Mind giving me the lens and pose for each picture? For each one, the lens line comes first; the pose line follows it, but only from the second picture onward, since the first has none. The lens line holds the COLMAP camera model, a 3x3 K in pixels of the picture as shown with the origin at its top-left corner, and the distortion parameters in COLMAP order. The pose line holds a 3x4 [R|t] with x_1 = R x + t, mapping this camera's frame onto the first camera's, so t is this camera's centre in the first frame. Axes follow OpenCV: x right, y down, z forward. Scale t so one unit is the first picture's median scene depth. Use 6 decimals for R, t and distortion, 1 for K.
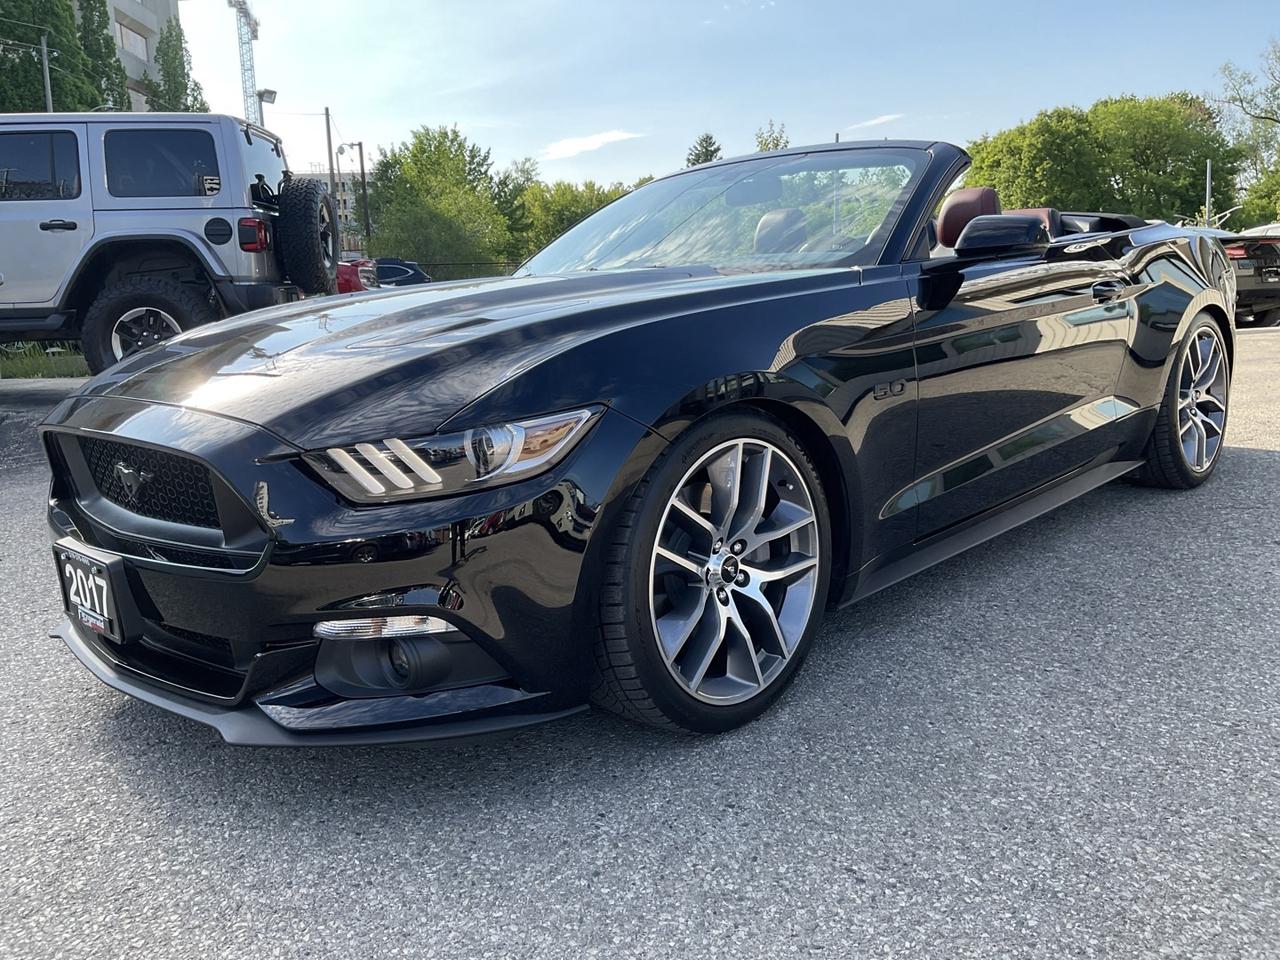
lens RADIAL K [[1071.6, 0, 633.4], [0, 1071.6, 480.0], [0, 0, 1]] dist [0.042832, -0.070361]
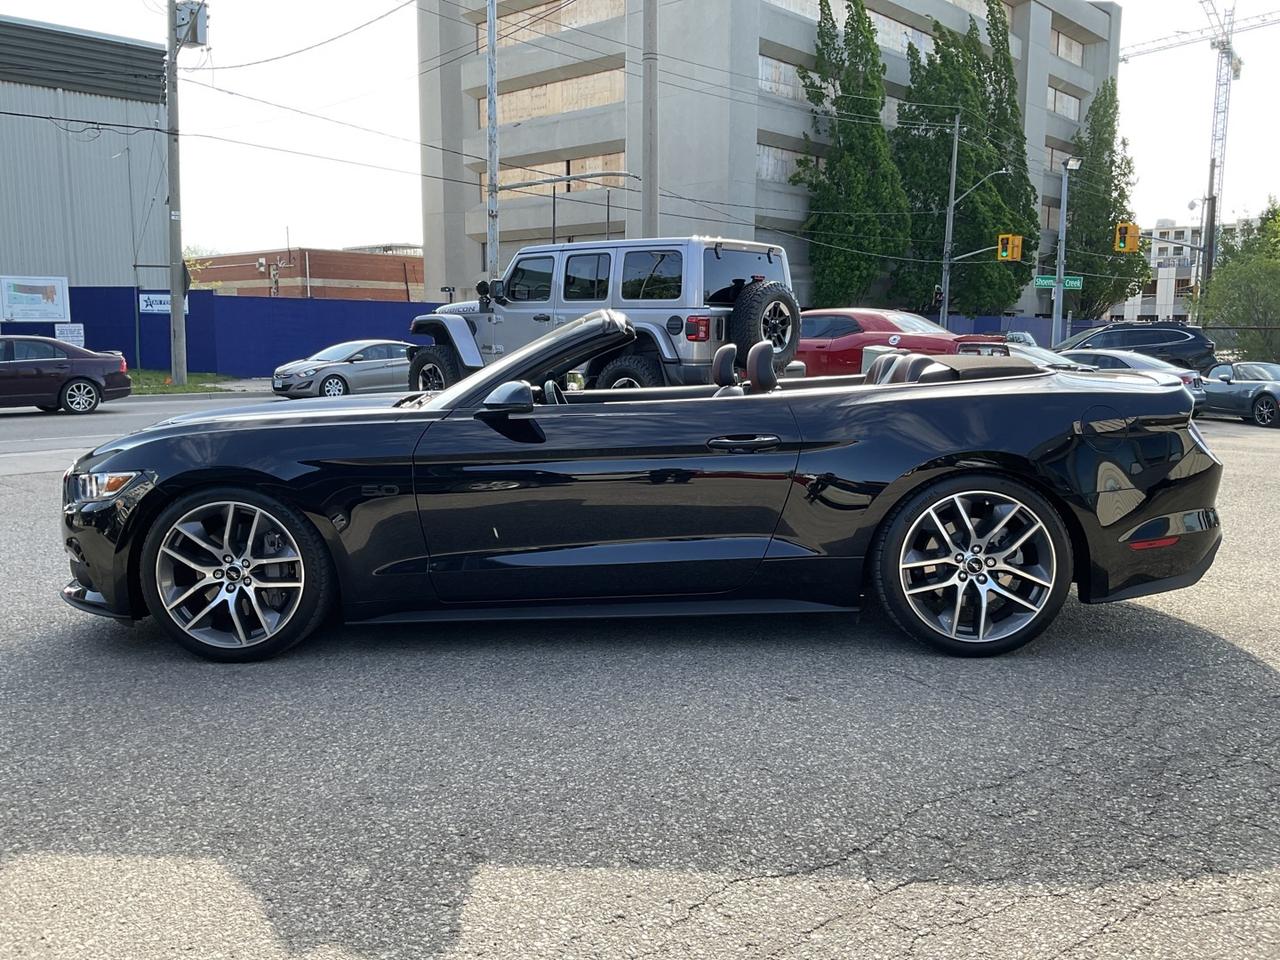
lens RADIAL K [[1071.6, 0, 648.2], [0, 1071.6, 472.4], [0, 0, 1]] dist [0.042832, -0.070361]
pose [[0.691224, 0.131599, -0.710557, 1.835745], [-0.164896, 0.986061, 0.022214, -0.242426], [0.703576, 0.101813, 0.703289, 0.189681]]
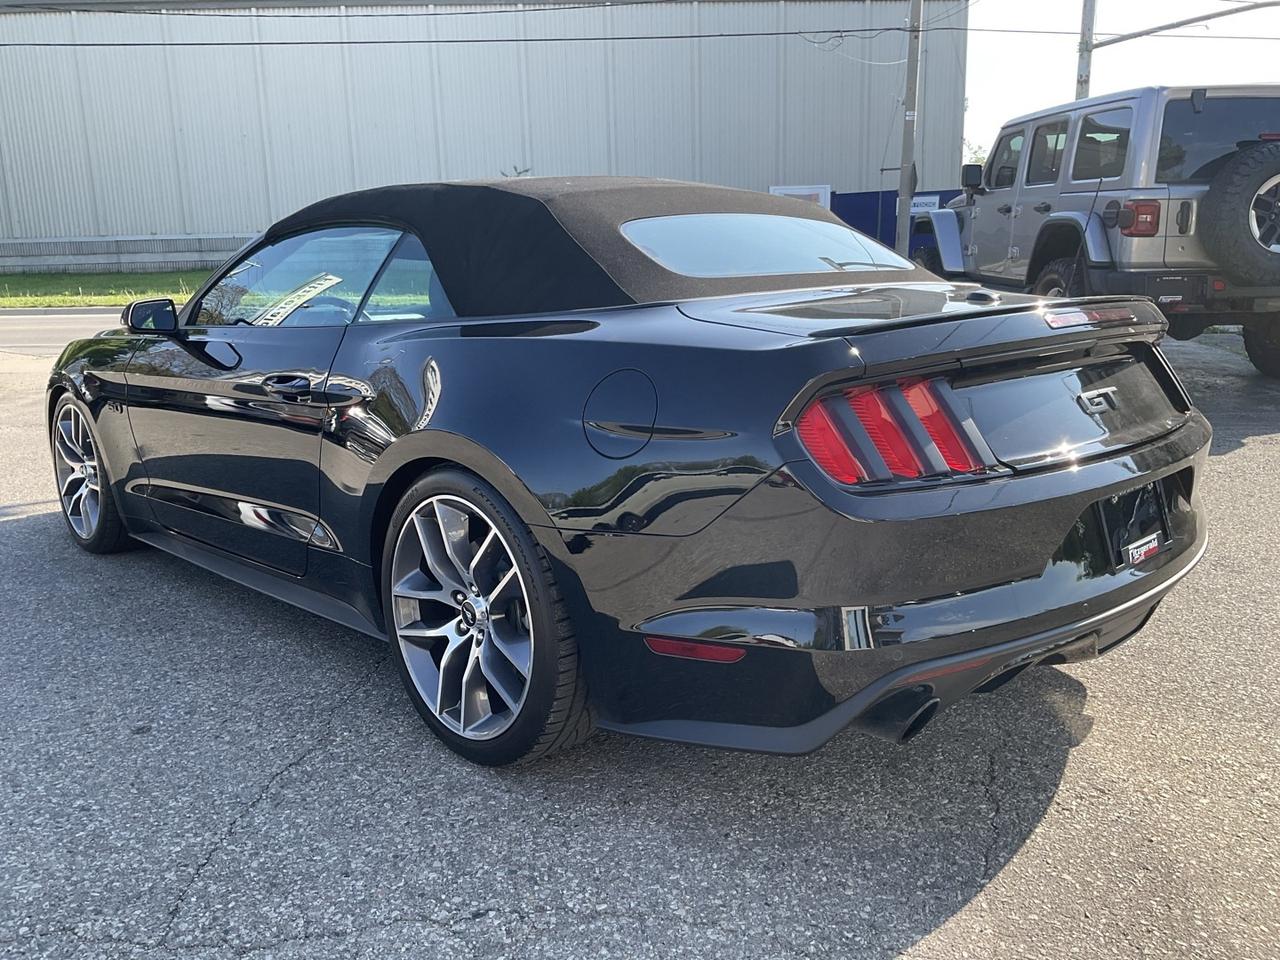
lens RADIAL K [[1071.6, 0, 641.3], [0, 1071.6, 487.2], [0, 0, 1]] dist [0.042832, -0.070361]
pose [[-0.010127, 0.260285, -0.965479, 1.990676], [-0.169295, 0.951143, 0.258196, -0.573917], [0.985513, 0.166065, 0.034433, 1.928272]]
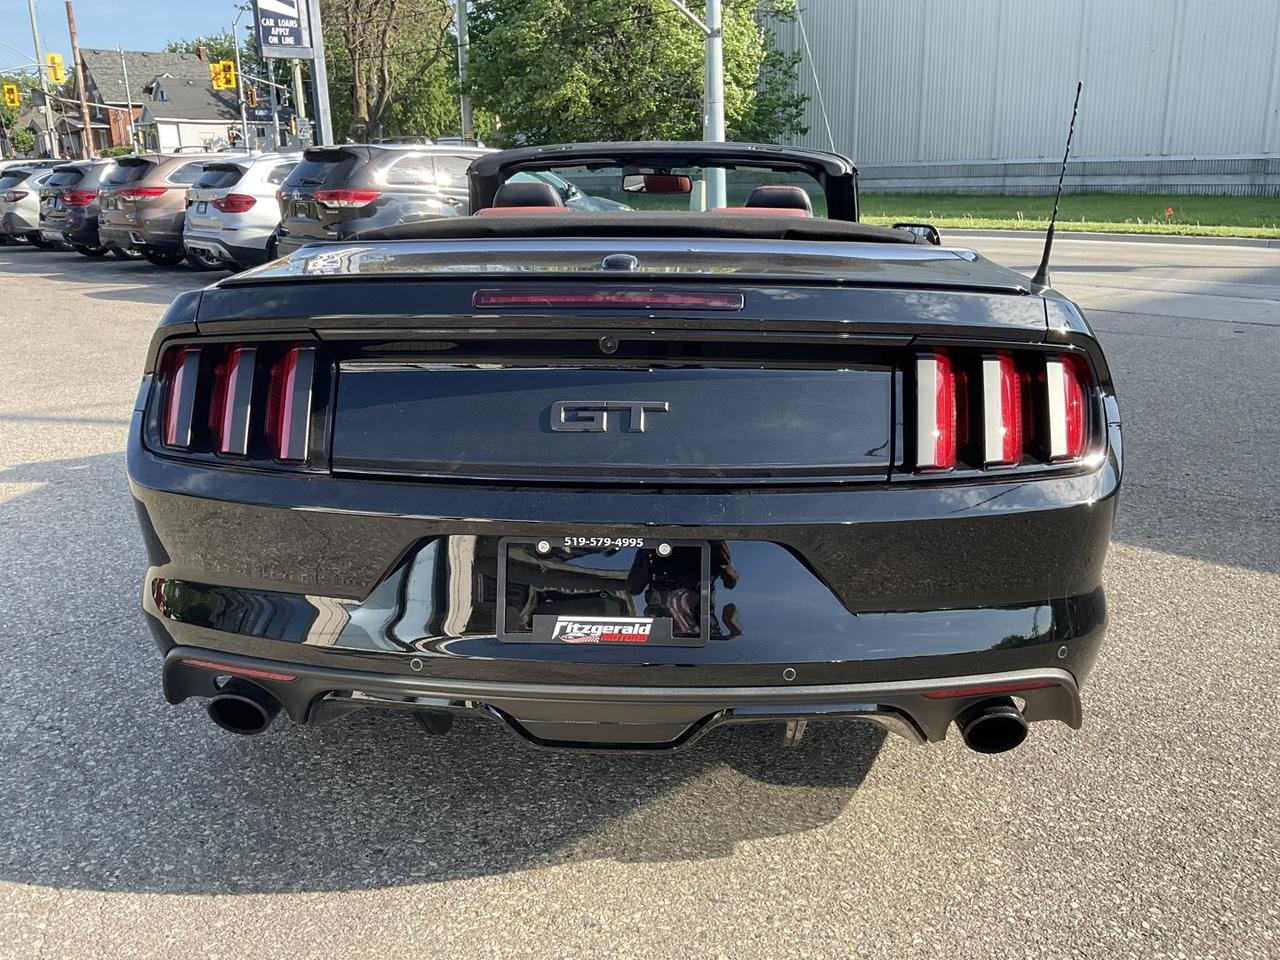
lens RADIAL K [[1071.6, 0, 628.0], [0, 1071.6, 481.8], [0, 0, 1]] dist [0.042832, -0.070361]
pose [[-0.734400, 0.226279, -0.639886, 1.471691], [-0.093615, 0.900006, 0.425707, -0.734492], [0.672229, 0.372542, -0.639781, 2.849123]]
